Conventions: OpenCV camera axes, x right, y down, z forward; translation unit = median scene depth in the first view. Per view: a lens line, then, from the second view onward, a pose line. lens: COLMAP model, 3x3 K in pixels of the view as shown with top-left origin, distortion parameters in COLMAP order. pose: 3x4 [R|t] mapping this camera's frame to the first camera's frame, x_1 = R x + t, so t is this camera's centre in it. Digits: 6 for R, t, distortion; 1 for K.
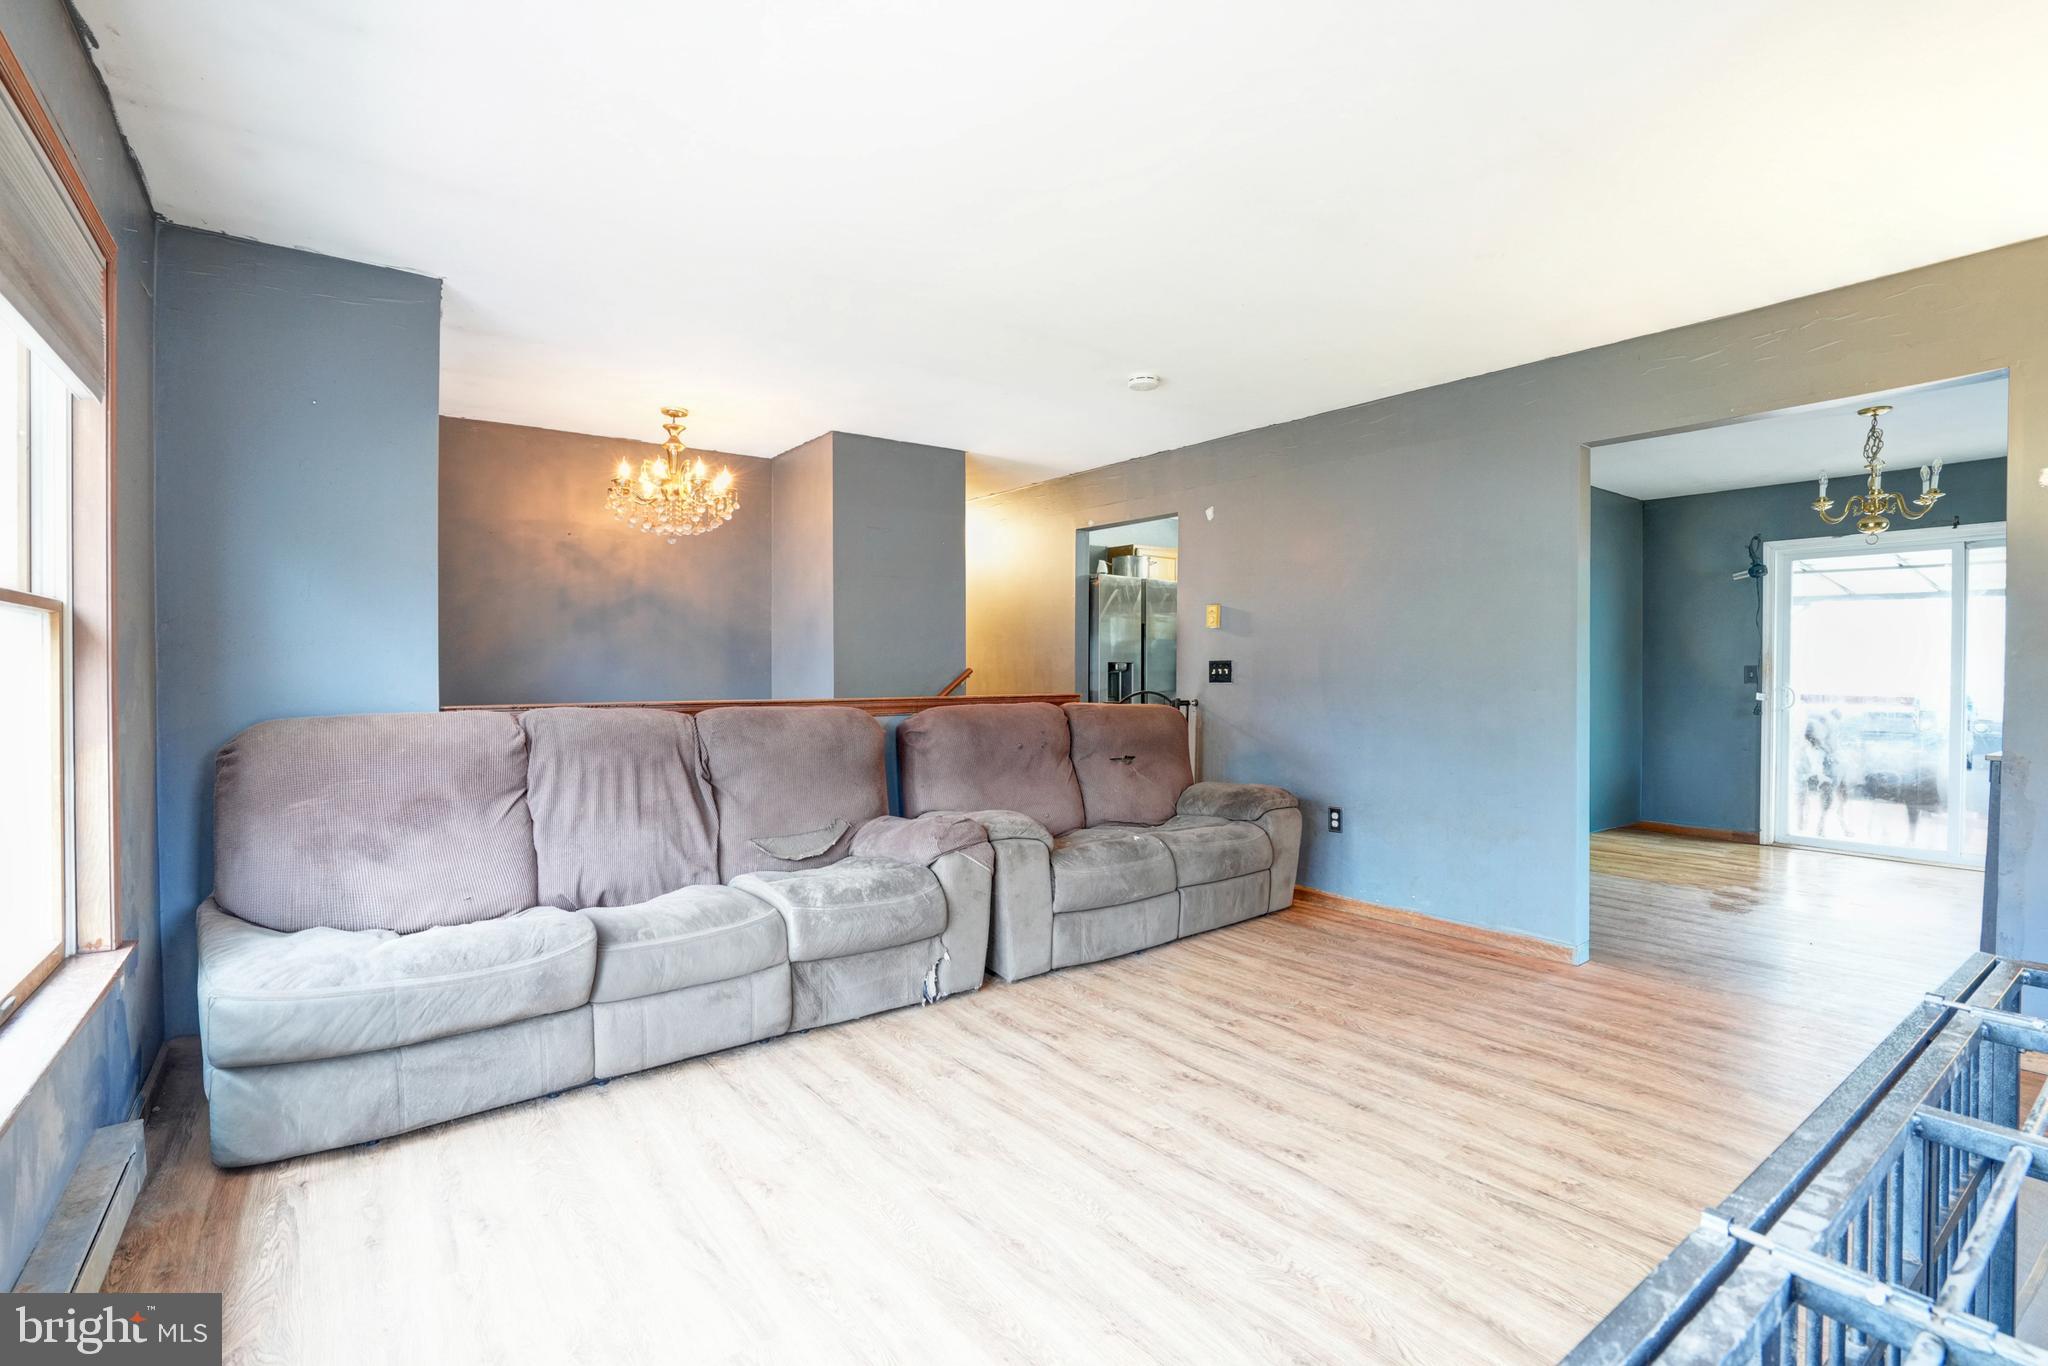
lens RADIAL K [[942.2, 0, 1025.7], [0, 942.2, 677.2], [0, 0, 1]] dist [-0.063647, 0.027093]
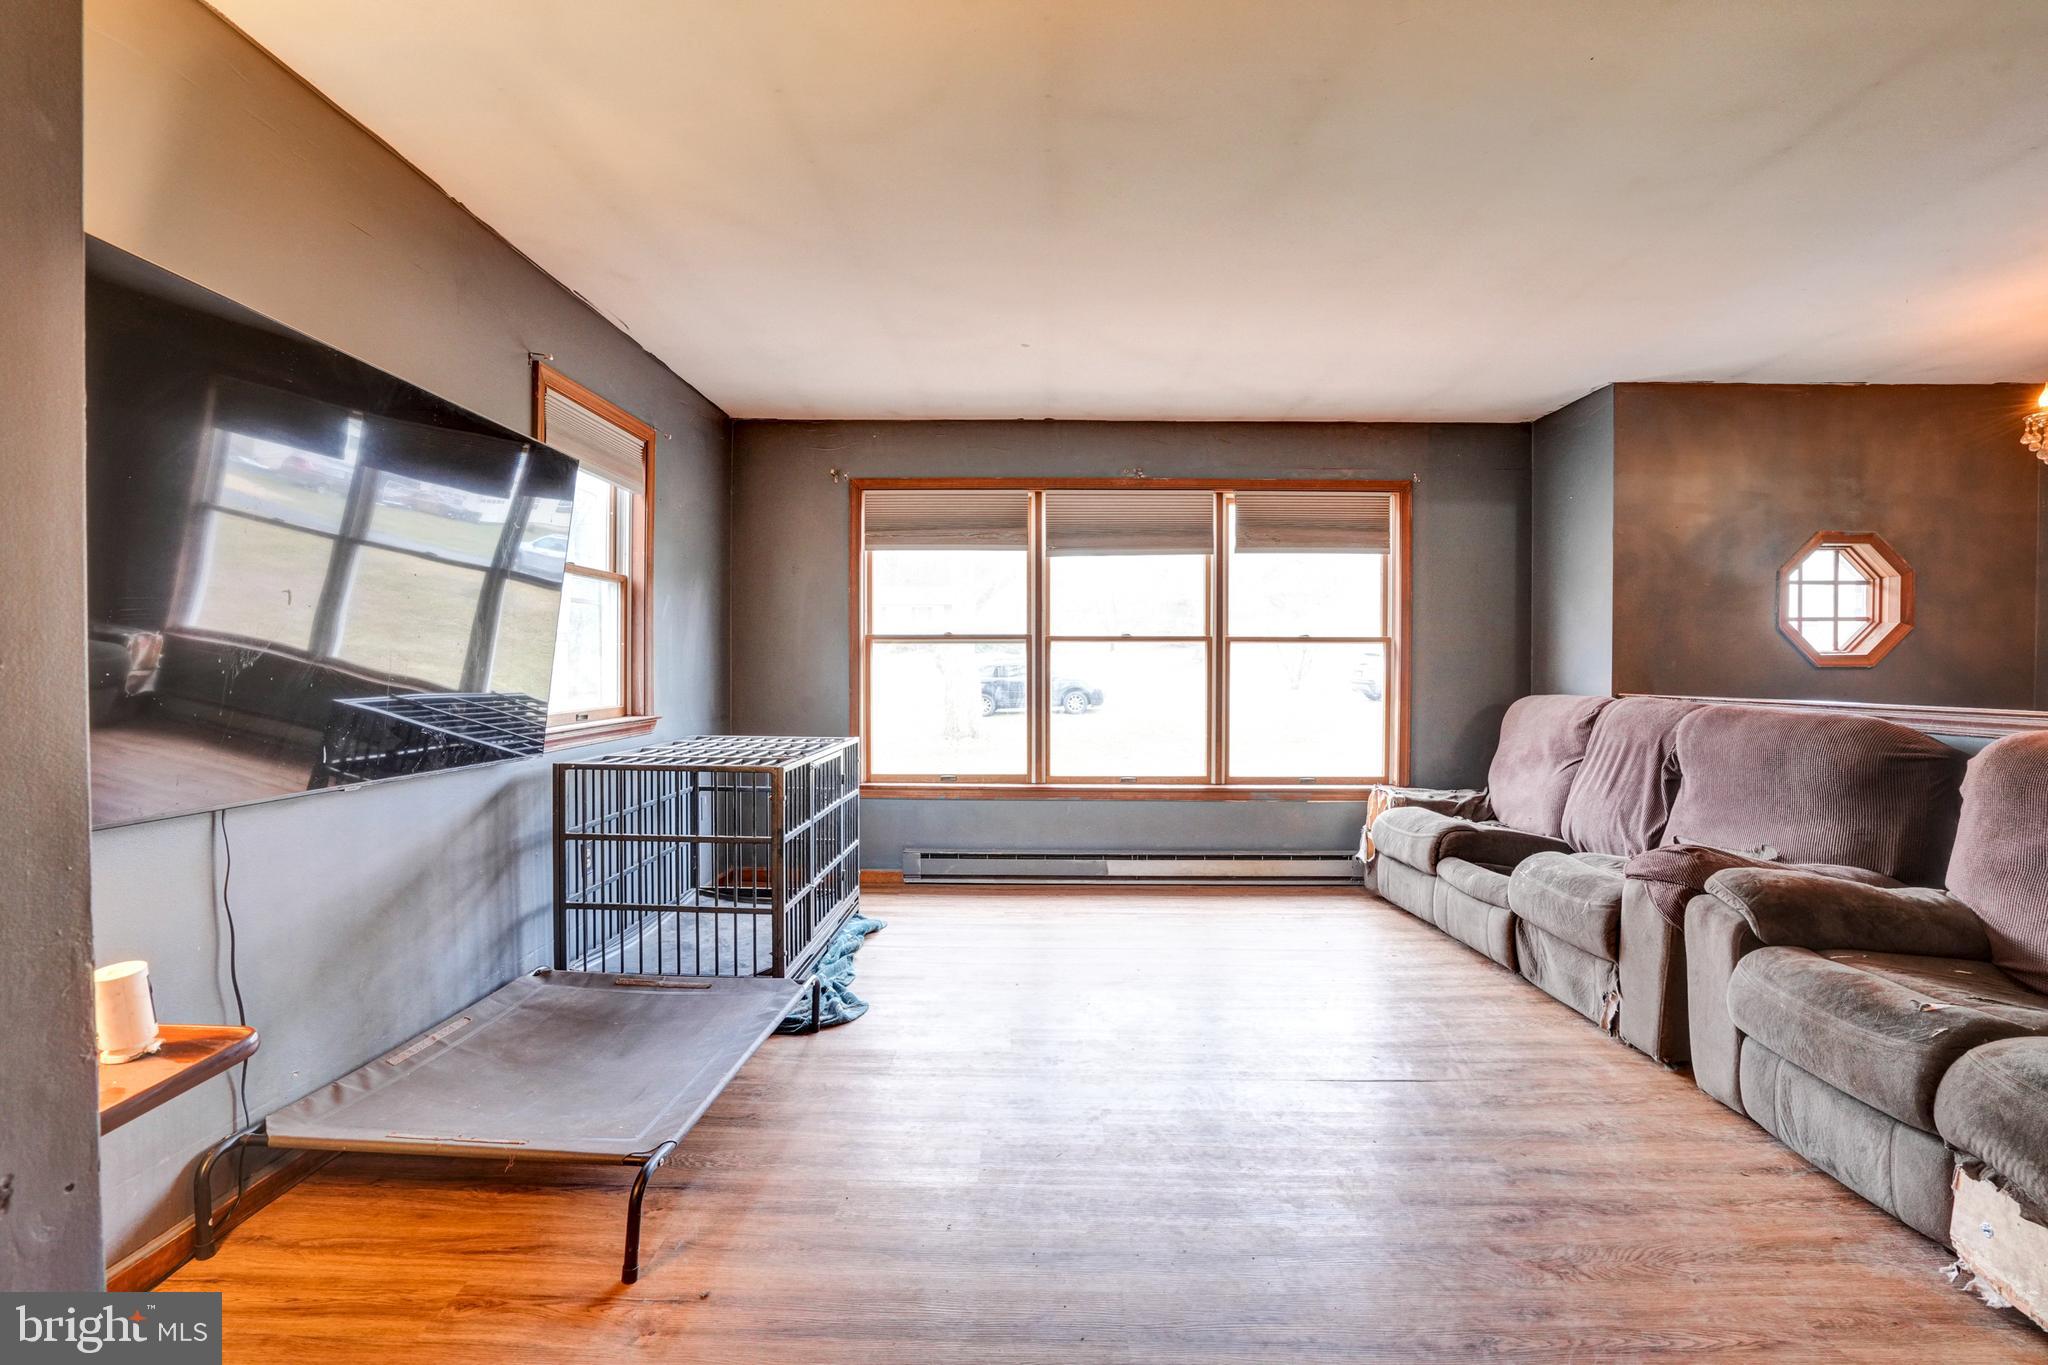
lens RADIAL K [[942.2, 0, 1025.7], [0, 942.2, 676.7], [0, 0, 1]] dist [-0.063647, 0.027093]
pose [[-0.622688, 0.002781, -0.782465, 0.964212], [-0.004851, 0.999961, 0.007415, -0.004200], [0.782455, 0.008413, -0.622650, 1.126282]]
